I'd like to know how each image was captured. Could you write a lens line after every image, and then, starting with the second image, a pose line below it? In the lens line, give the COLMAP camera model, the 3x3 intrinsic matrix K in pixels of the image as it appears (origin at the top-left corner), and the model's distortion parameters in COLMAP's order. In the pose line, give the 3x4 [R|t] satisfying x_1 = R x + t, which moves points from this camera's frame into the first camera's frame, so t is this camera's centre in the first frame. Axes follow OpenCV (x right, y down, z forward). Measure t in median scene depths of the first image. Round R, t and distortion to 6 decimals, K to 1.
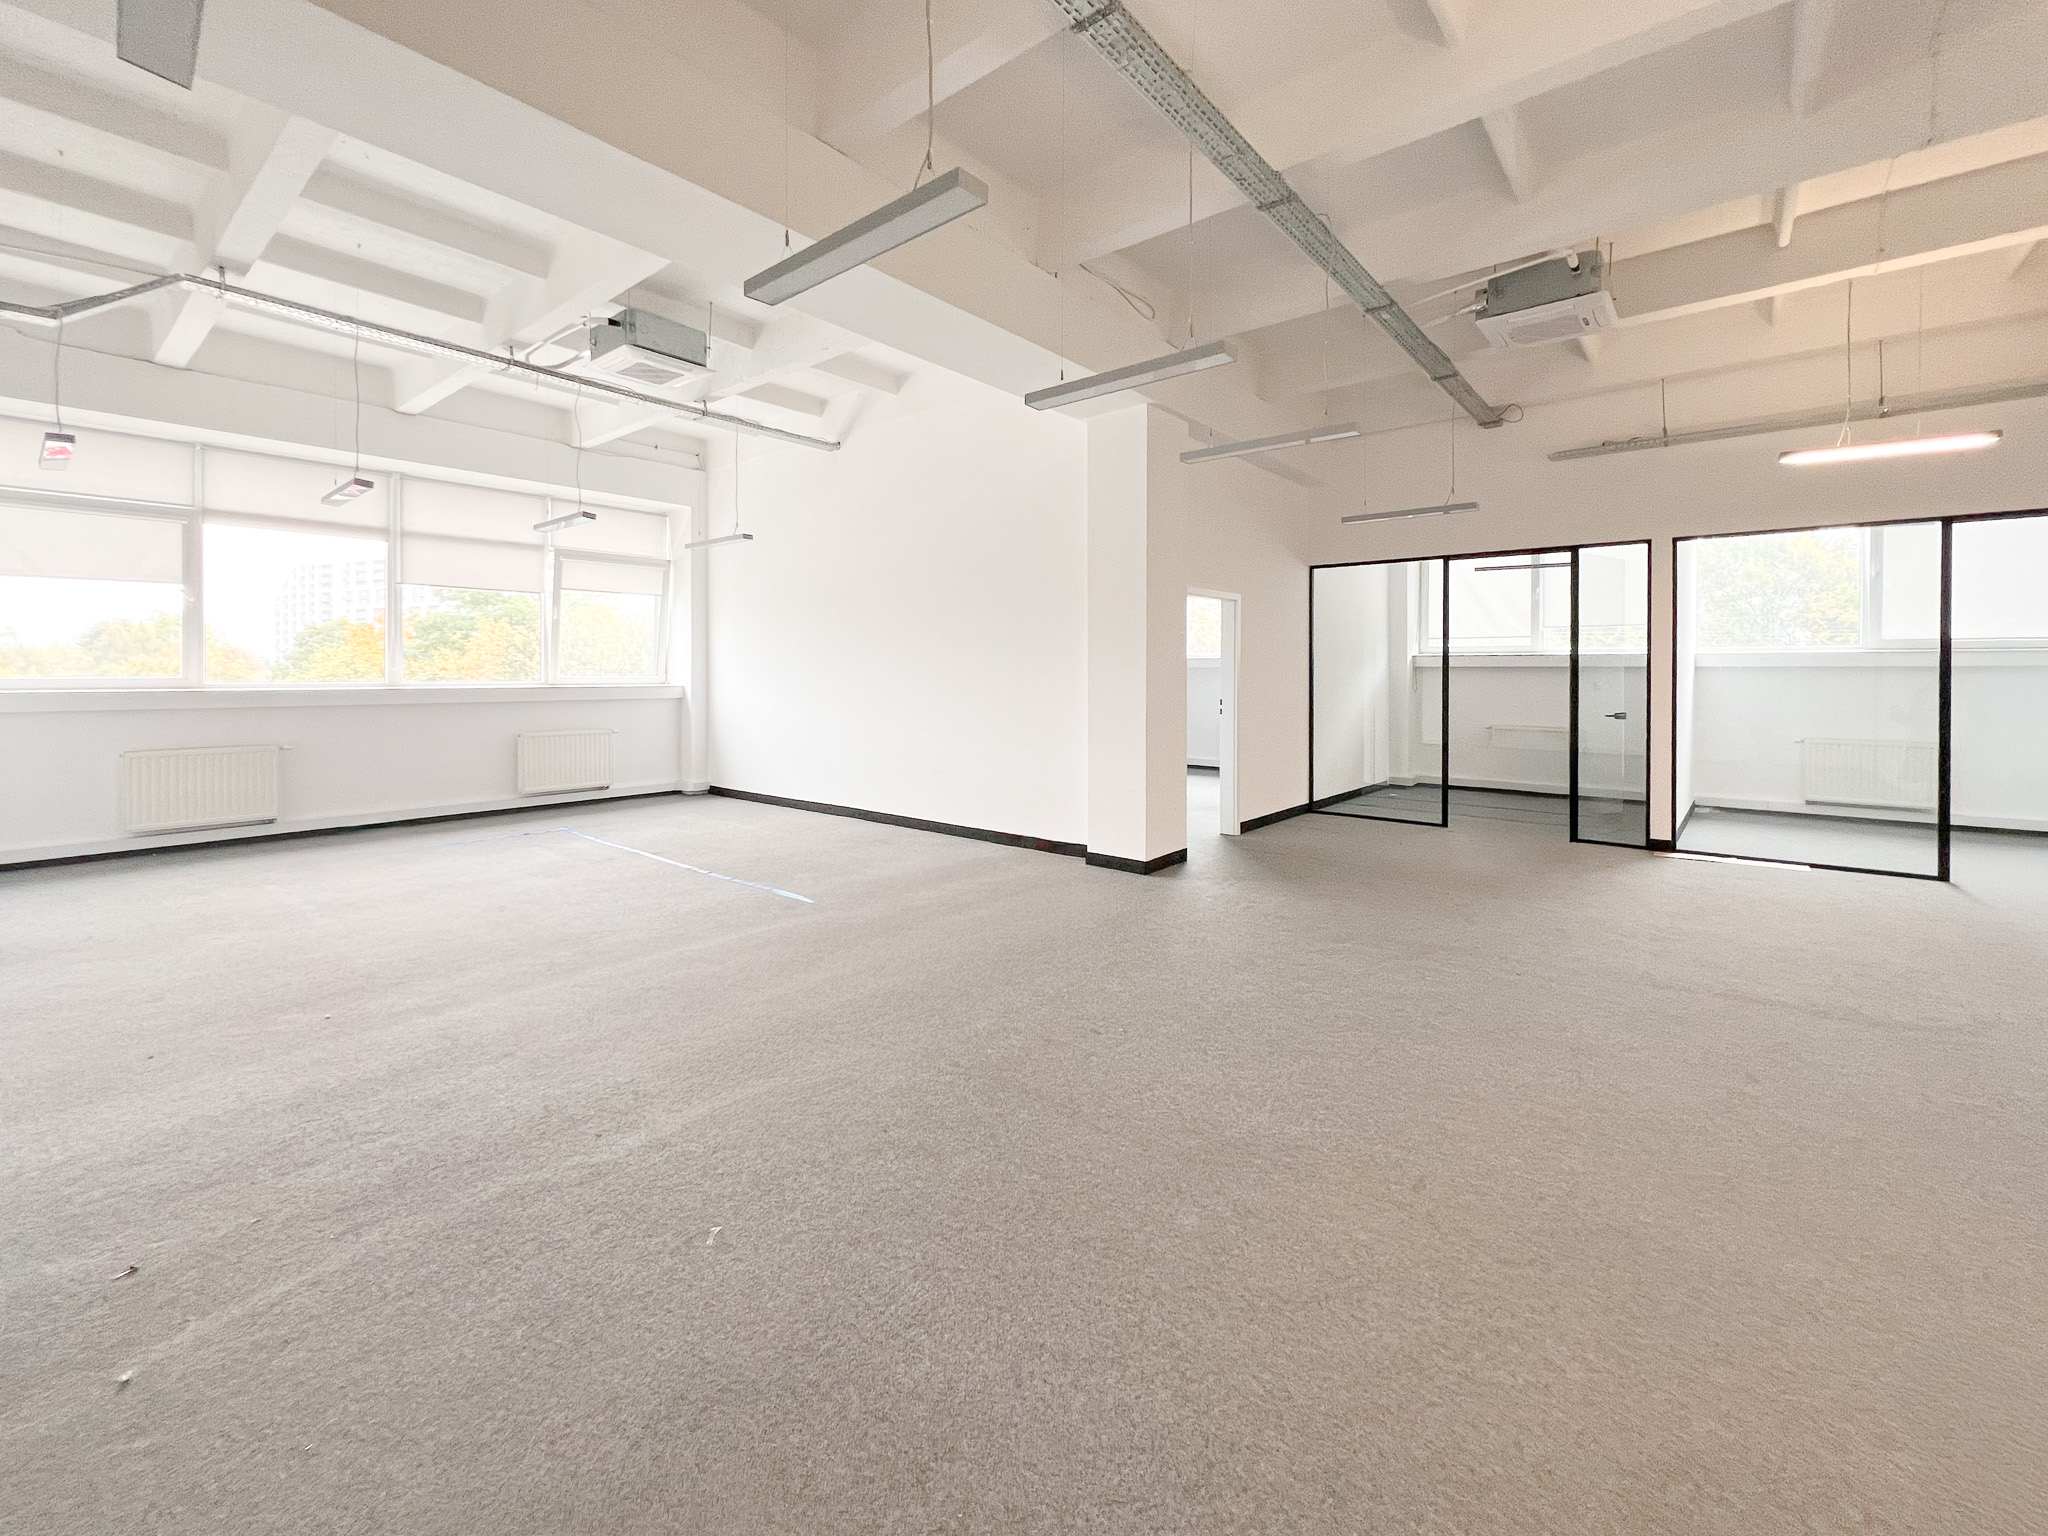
lens RADIAL K [[874.3, 0, 1021.1], [0, 874.3, 776.4], [0, 0, 1]] dist [0.002467, 0.000323]
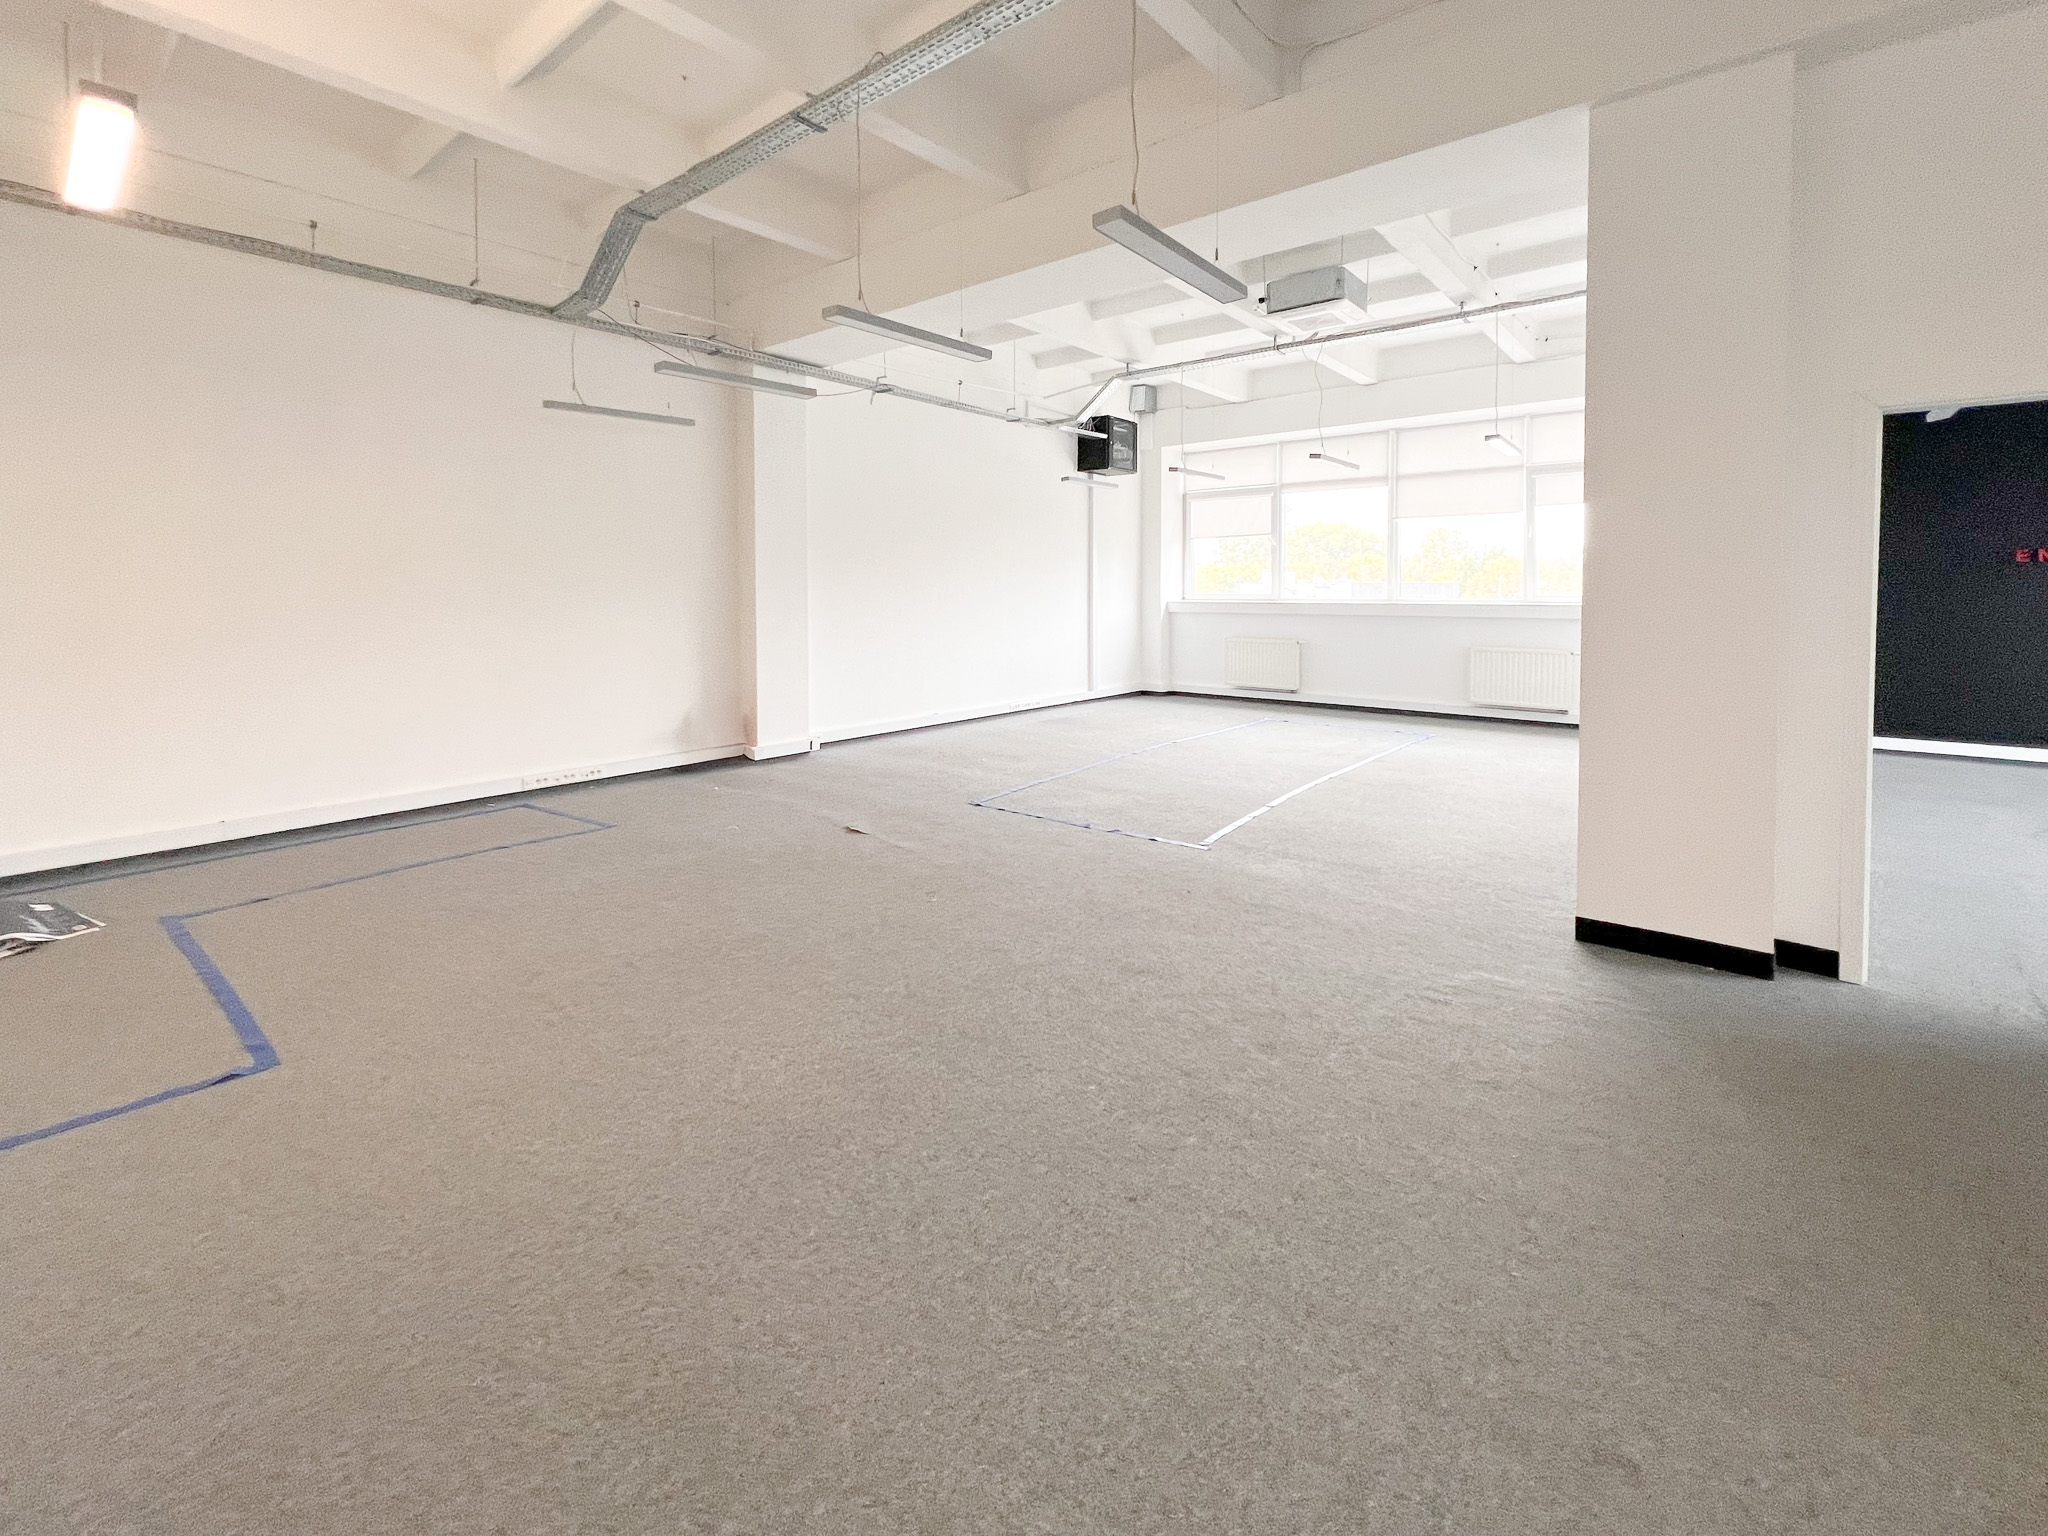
lens RADIAL K [[874.3, 0, 1023.9], [0, 874.3, 761.2], [0, 0, 1]] dist [0.002467, 0.000323]
pose [[0.003644, 0.183093, -0.983089, 0.564562], [-0.123049, 0.975706, 0.181262, -0.040860], [0.992394, 0.120308, 0.026084, 0.464194]]
